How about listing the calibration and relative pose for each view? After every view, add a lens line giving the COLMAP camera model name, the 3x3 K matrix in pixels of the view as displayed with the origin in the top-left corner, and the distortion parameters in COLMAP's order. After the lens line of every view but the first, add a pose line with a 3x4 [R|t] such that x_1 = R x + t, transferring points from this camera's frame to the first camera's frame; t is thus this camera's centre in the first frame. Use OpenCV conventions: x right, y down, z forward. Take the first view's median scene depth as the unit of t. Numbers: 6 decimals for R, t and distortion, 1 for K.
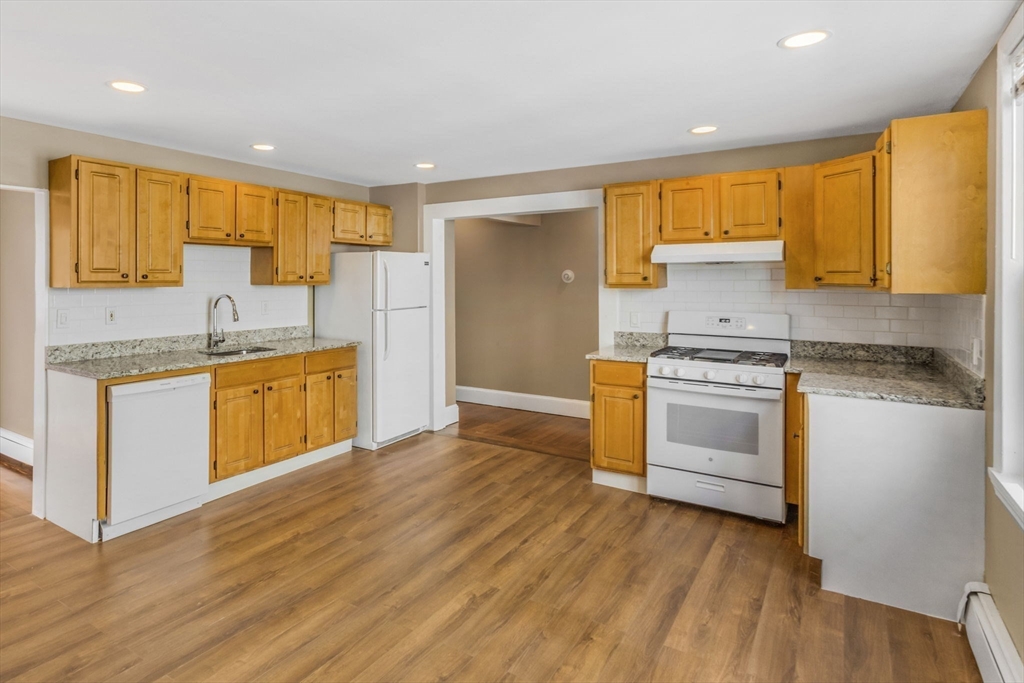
lens RADIAL K [[582.7, 0, 438.5], [0, 582.7, 276.3], [0, 0, 1]] dist [-0.001332, 0.000538]
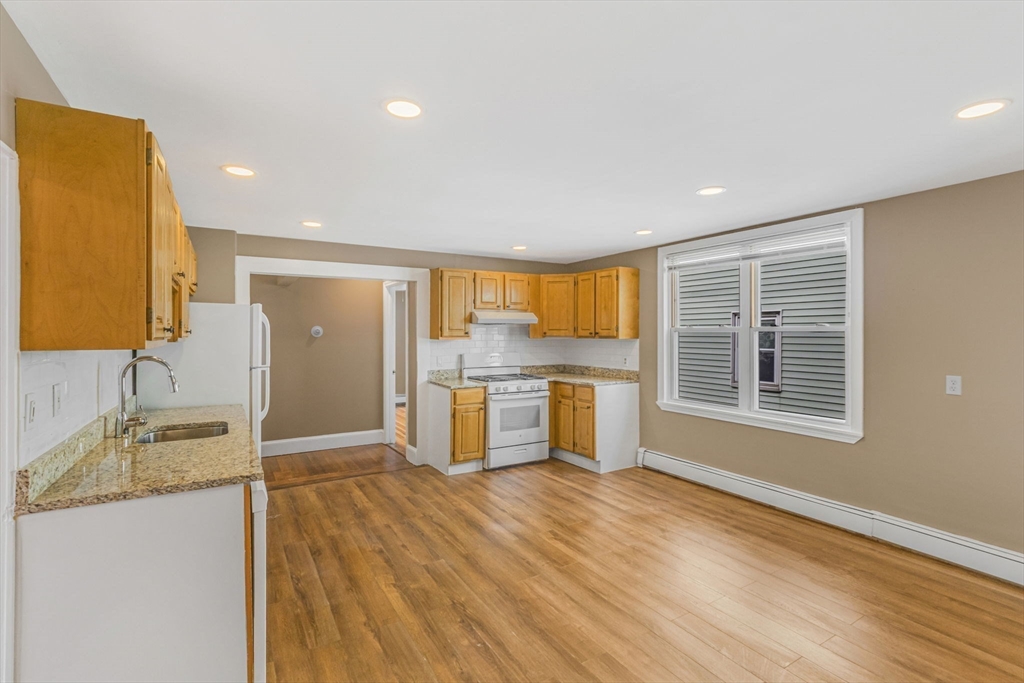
lens RADIAL K [[473.2, 0, 510.6], [0, 473.2, 332.9], [0, 0, 1]] dist [-0.000832, 0.000054]
pose [[0.411358, -0.000835, 0.911474, -0.847749], [-0.000539, 0.999999, 0.001159, 0.002113], [-0.911474, -0.000968, 0.411357, 0.440059]]
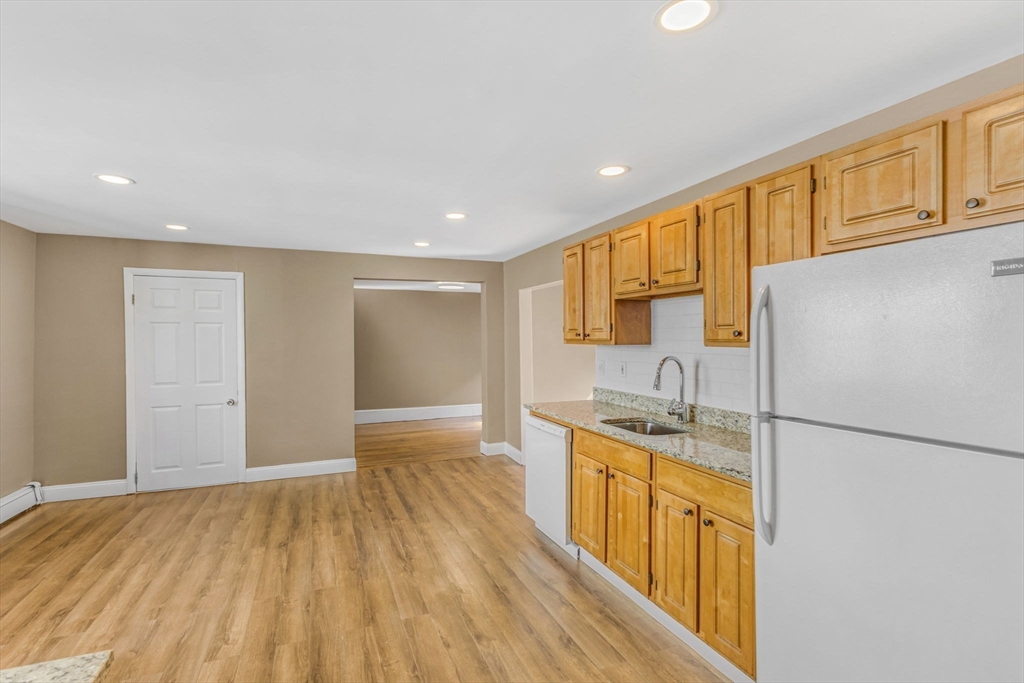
lens RADIAL K [[476.6, 0, 507.4], [0, 476.6, 342.9], [0, 0, 1]] dist [0.001486, 0.000472]
pose [[-0.547033, 0.004389, -0.837100, 0.369339], [0.000954, 0.999989, 0.004620, 0.011828], [0.837111, 0.001729, -0.547031, 1.404186]]
